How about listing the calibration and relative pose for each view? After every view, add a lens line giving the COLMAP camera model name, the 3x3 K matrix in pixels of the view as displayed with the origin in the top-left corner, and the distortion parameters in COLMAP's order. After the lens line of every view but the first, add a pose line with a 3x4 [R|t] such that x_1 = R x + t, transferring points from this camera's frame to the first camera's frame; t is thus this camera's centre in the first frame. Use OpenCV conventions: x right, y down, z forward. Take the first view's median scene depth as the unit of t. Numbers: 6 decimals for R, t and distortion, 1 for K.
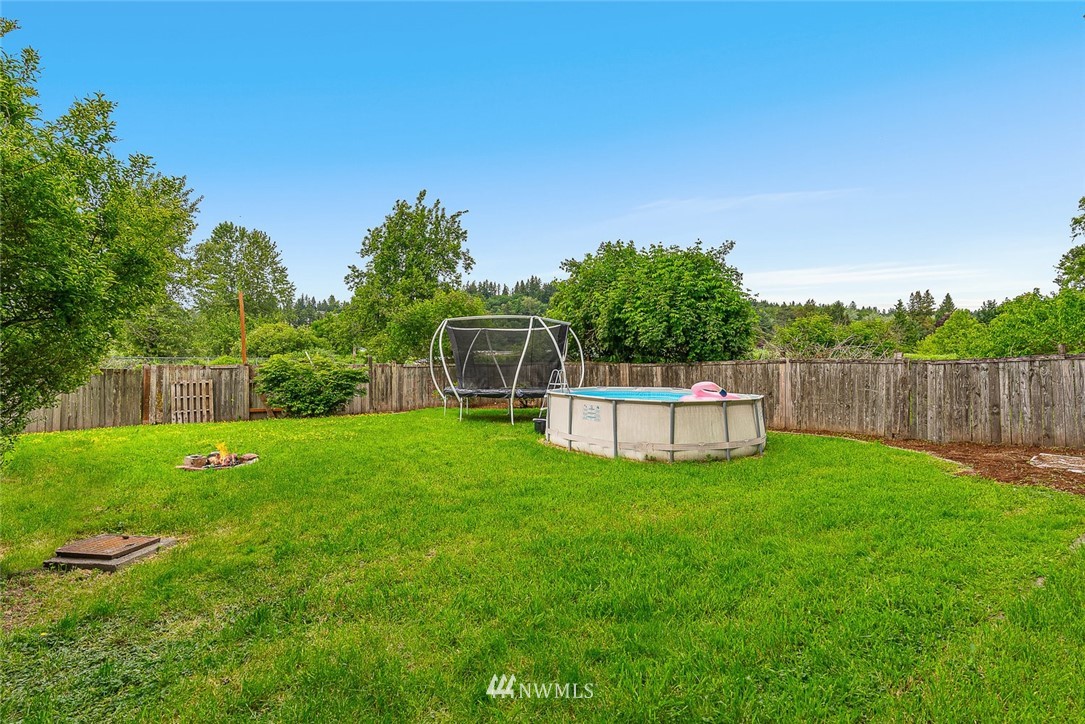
lens RADIAL K [[535.5, 0, 548.5], [0, 535.5, 364.0], [0, 0, 1]] dist [0.000363, 0.000752]
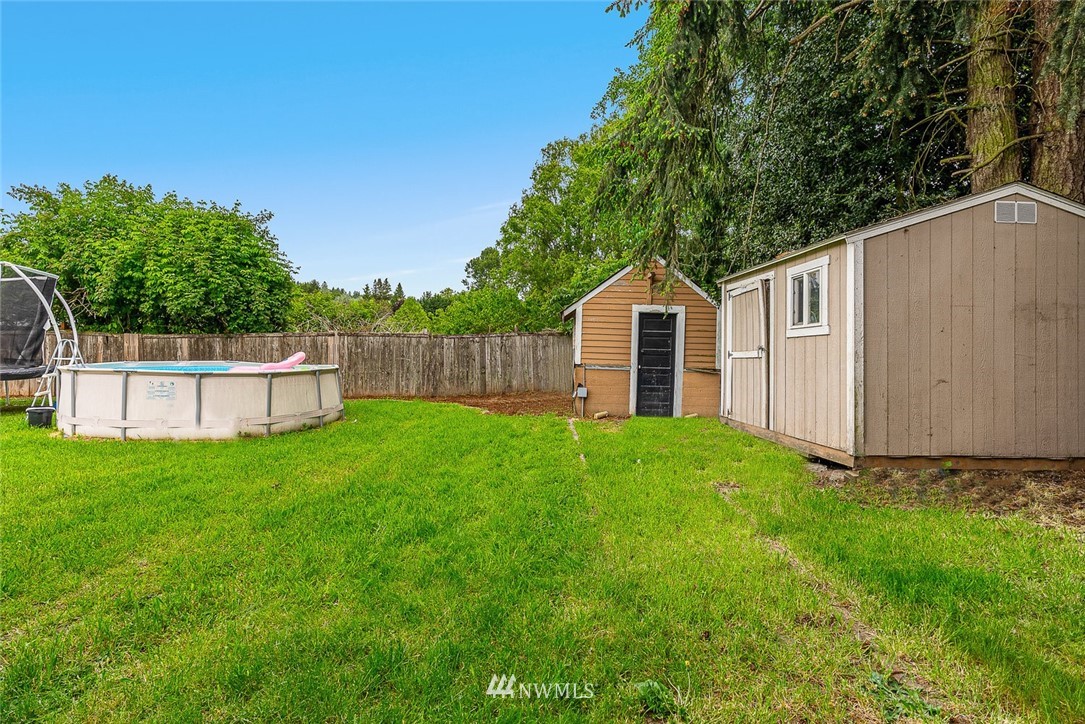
lens RADIAL K [[535.5, 0, 548.5], [0, 535.5, 364.0], [0, 0, 1]] dist [0.000363, 0.000752]
pose [[0.587168, -0.026719, 0.809024, -0.162377], [-0.008405, 0.999200, 0.039100, 0.008438], [-0.809421, -0.029758, 0.586474, 0.020330]]
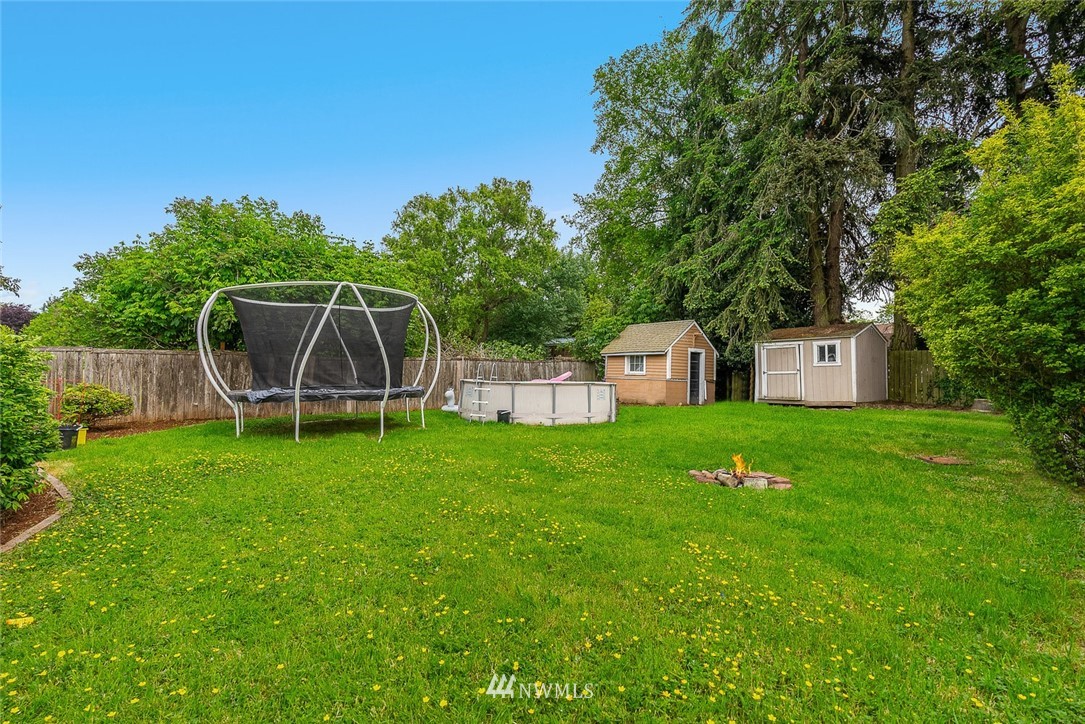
lens RADIAL K [[503.7, 0, 542.5], [0, 503.7, 362.0], [0, 0, 1]] dist [0.000694, 0.000042]
pose [[0.003204, 0.013298, 0.999906, -0.830117], [-0.013927, 0.999815, -0.013252, 0.016318], [-0.999898, -0.013883, 0.003389, 0.726624]]
